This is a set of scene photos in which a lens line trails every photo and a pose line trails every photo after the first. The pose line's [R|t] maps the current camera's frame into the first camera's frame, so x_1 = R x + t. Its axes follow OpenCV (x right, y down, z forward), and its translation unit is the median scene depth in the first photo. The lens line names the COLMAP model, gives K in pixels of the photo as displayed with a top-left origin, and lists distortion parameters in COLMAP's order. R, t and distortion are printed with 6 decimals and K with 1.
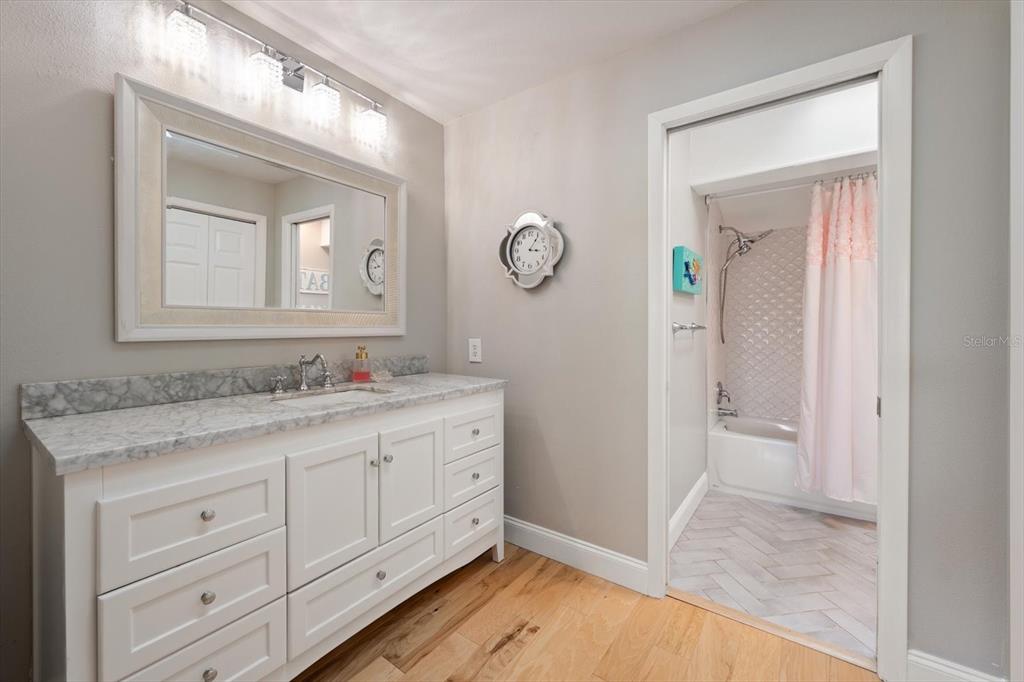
lens RADIAL K [[409.4, 0, 511.1], [0, 409.4, 333.3], [0, 0, 1]] dist [0.001204, 0.000063]
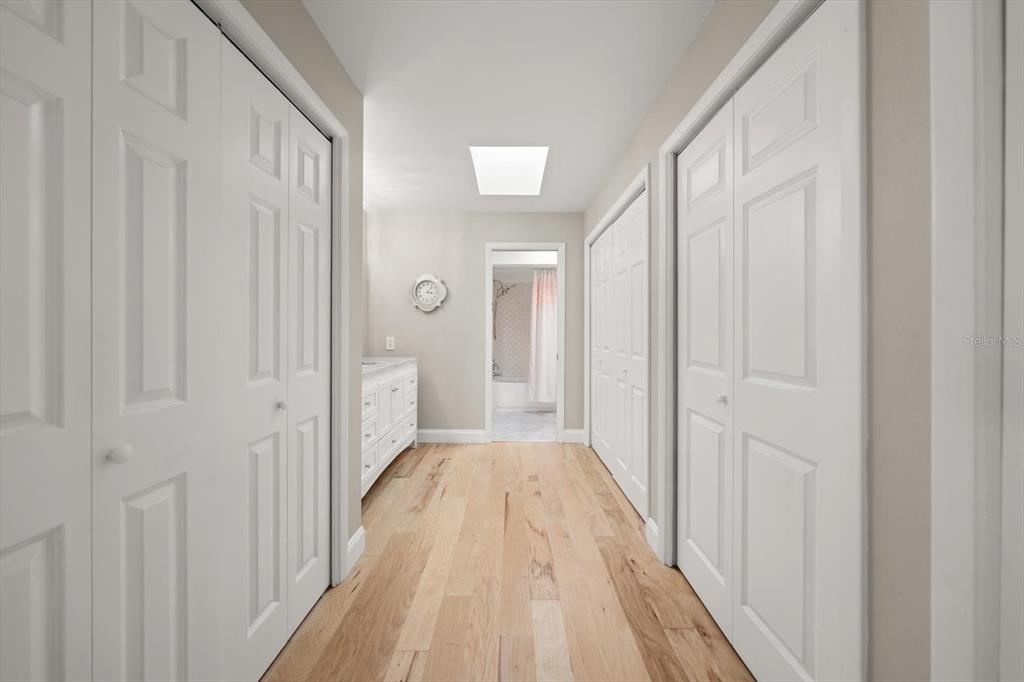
lens RADIAL K [[360.7, 0, 512.6], [0, 360.7, 335.6], [0, 0, 1]] dist [-0.000903, -0.000091]
pose [[0.806943, -0.000679, 0.590629, -0.661868], [-0.001988, 0.999991, 0.003866, 0.000507], [-0.590626, -0.004293, 0.806934, -0.671434]]
